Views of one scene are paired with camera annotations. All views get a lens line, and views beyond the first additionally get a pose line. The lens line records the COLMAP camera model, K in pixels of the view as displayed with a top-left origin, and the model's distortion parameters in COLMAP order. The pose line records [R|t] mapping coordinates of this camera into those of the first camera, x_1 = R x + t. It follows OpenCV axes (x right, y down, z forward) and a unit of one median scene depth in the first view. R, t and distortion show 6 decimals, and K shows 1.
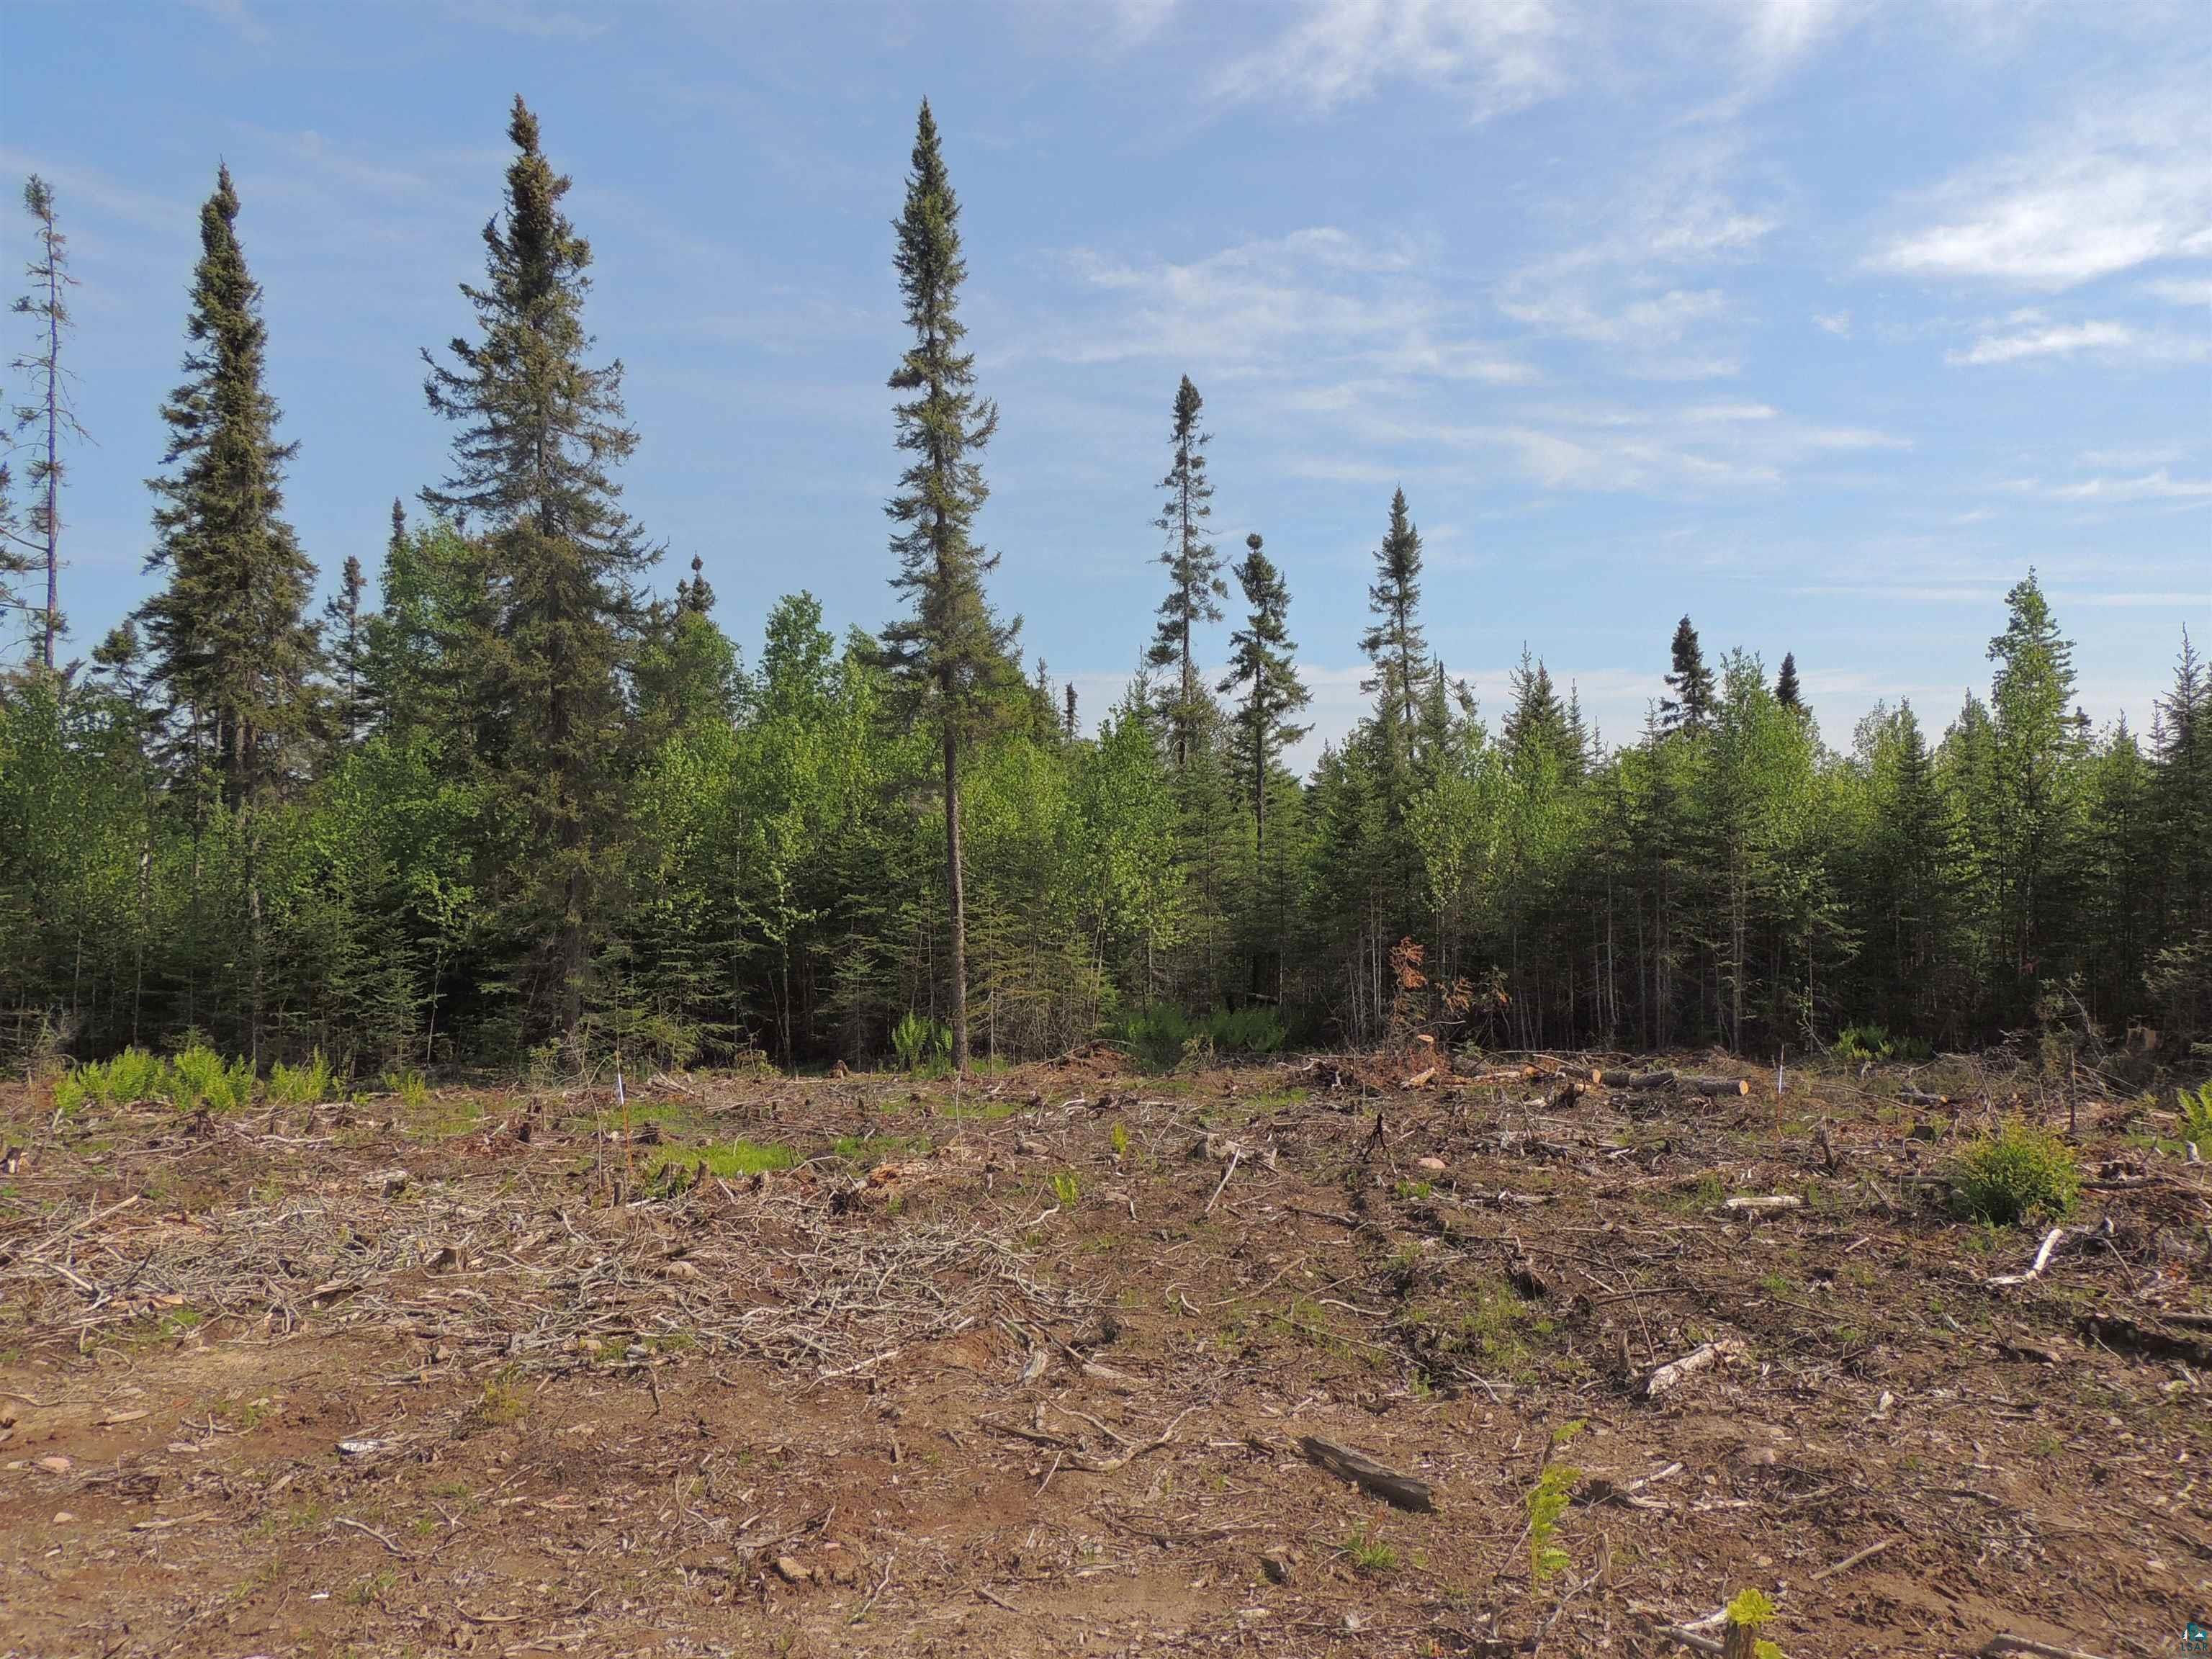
lens RADIAL K [[2452.9, 0, 1106.0], [0, 2452.9, 829.5], [0, 0, 1]] dist [0.016545, 0.011994]
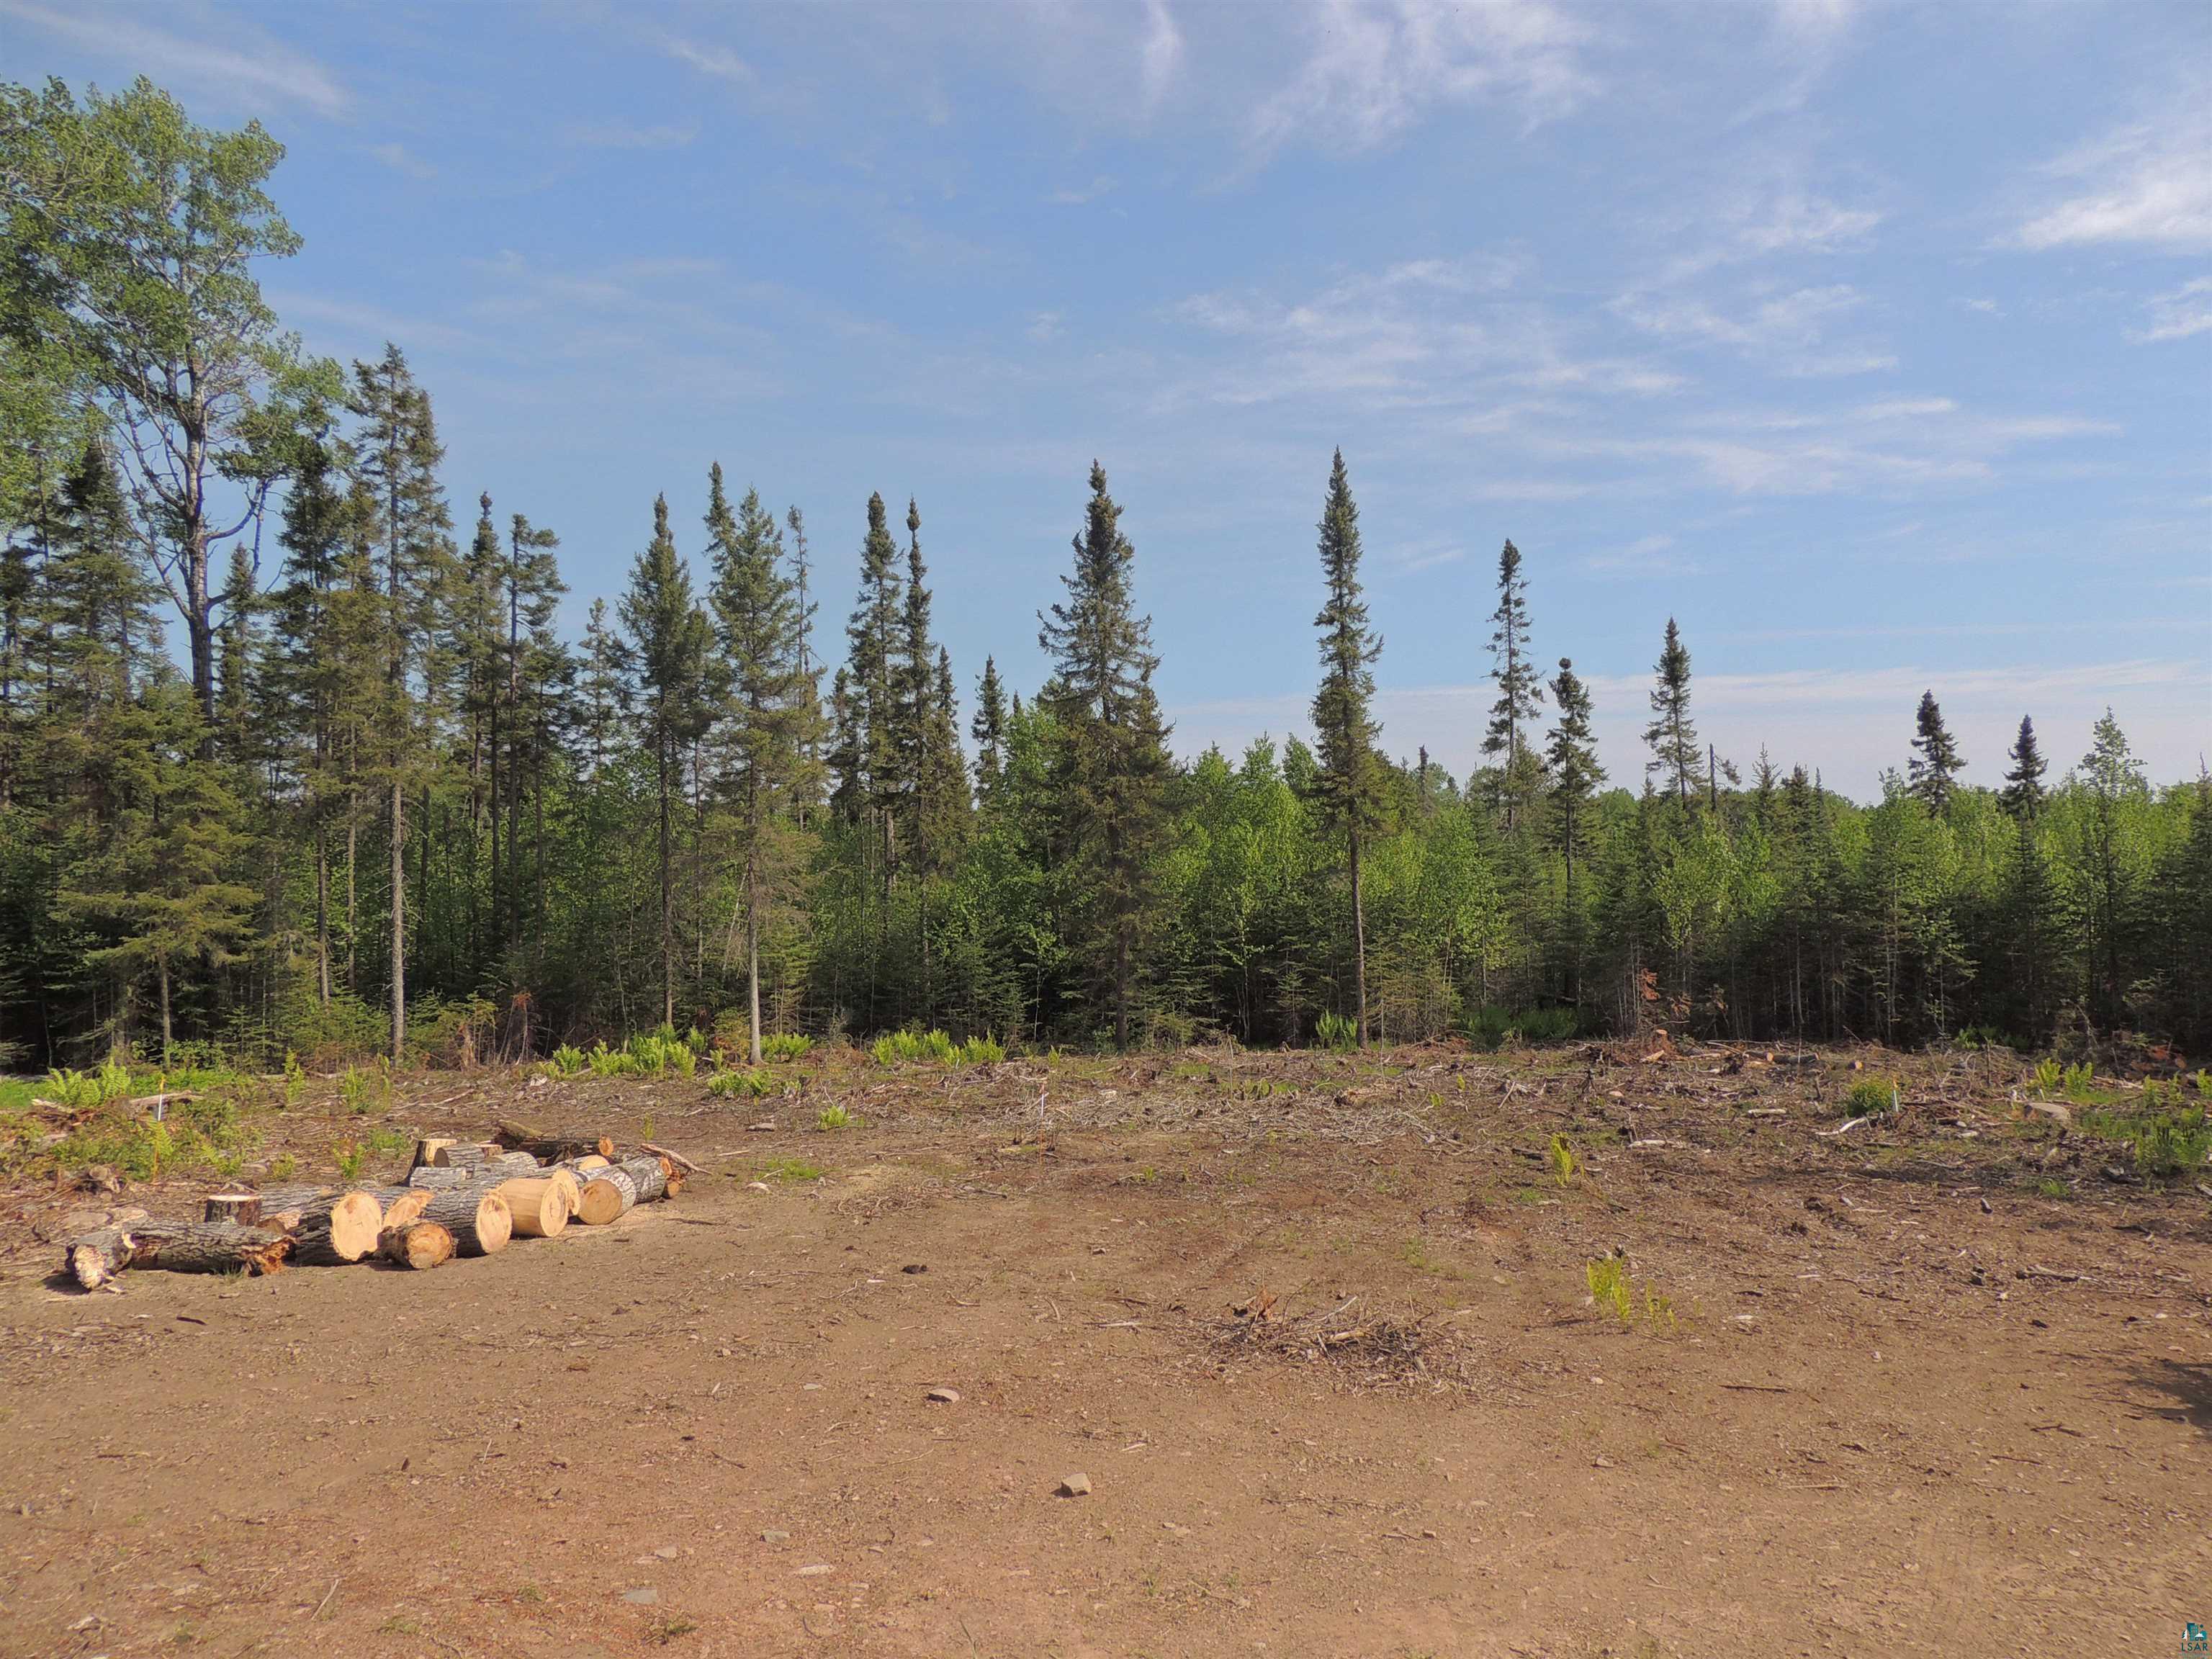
lens RADIAL K [[2324.9, 0, 1106.0], [0, 2324.9, 829.5], [0, 0, 1]] dist [0.100564, 0.002573]
pose [[0.989363, -0.005241, -0.145375, -0.002284], [0.005318, 0.999986, 0.000145, -0.044197], [0.145373, -0.000916, 0.989377, -0.507314]]
